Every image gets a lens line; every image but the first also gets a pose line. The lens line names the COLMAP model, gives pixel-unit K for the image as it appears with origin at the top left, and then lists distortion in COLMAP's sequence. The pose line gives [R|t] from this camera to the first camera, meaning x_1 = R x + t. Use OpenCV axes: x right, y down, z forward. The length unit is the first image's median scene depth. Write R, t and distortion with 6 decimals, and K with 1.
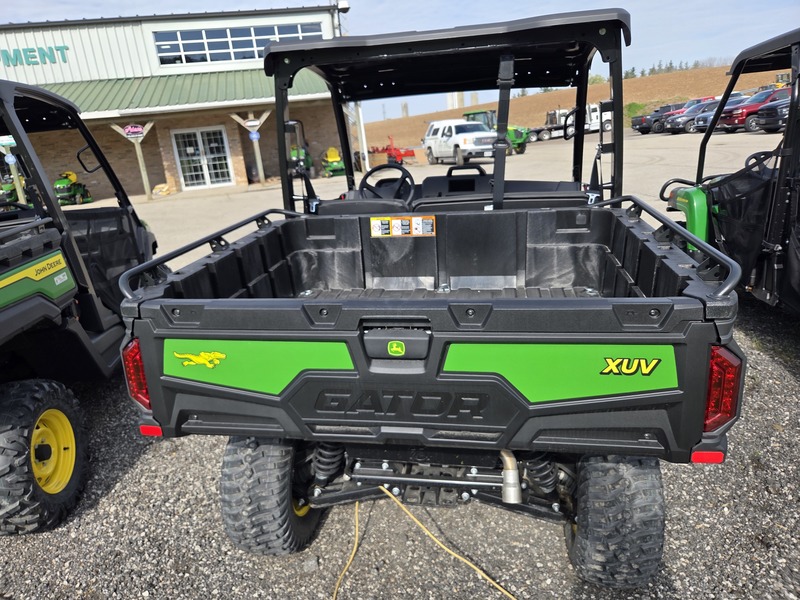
lens RADIAL K [[535.1, 0, 384.3], [0, 535.1, 289.5], [0, 0, 1]] dist [0.039455, -0.025307]
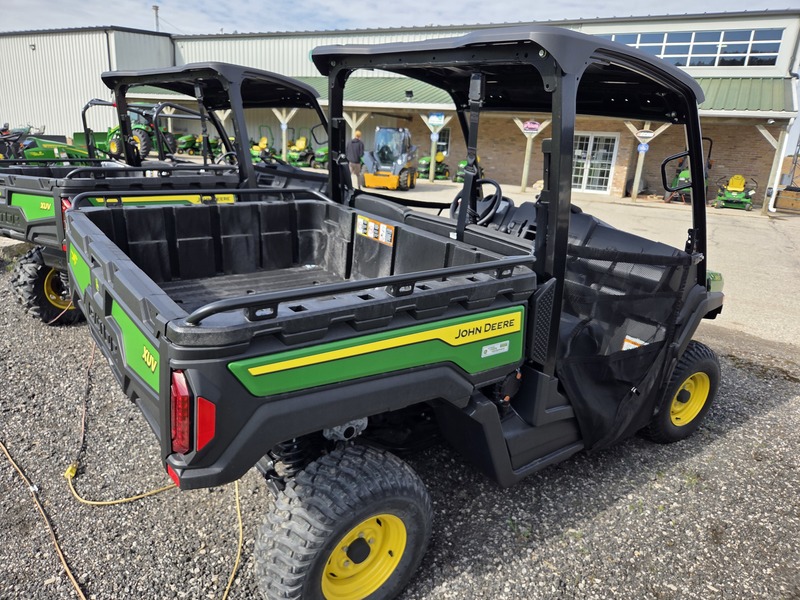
lens RADIAL K [[535.1, 0, 402.2], [0, 535.1, 301.4], [0, 0, 1]] dist [0.039455, -0.025307]
pose [[0.732714, 0.325506, -0.597642, 0.104070], [-0.316623, 0.940410, 0.124012, -0.018702], [0.602395, 0.098362, 0.792115, 0.030593]]
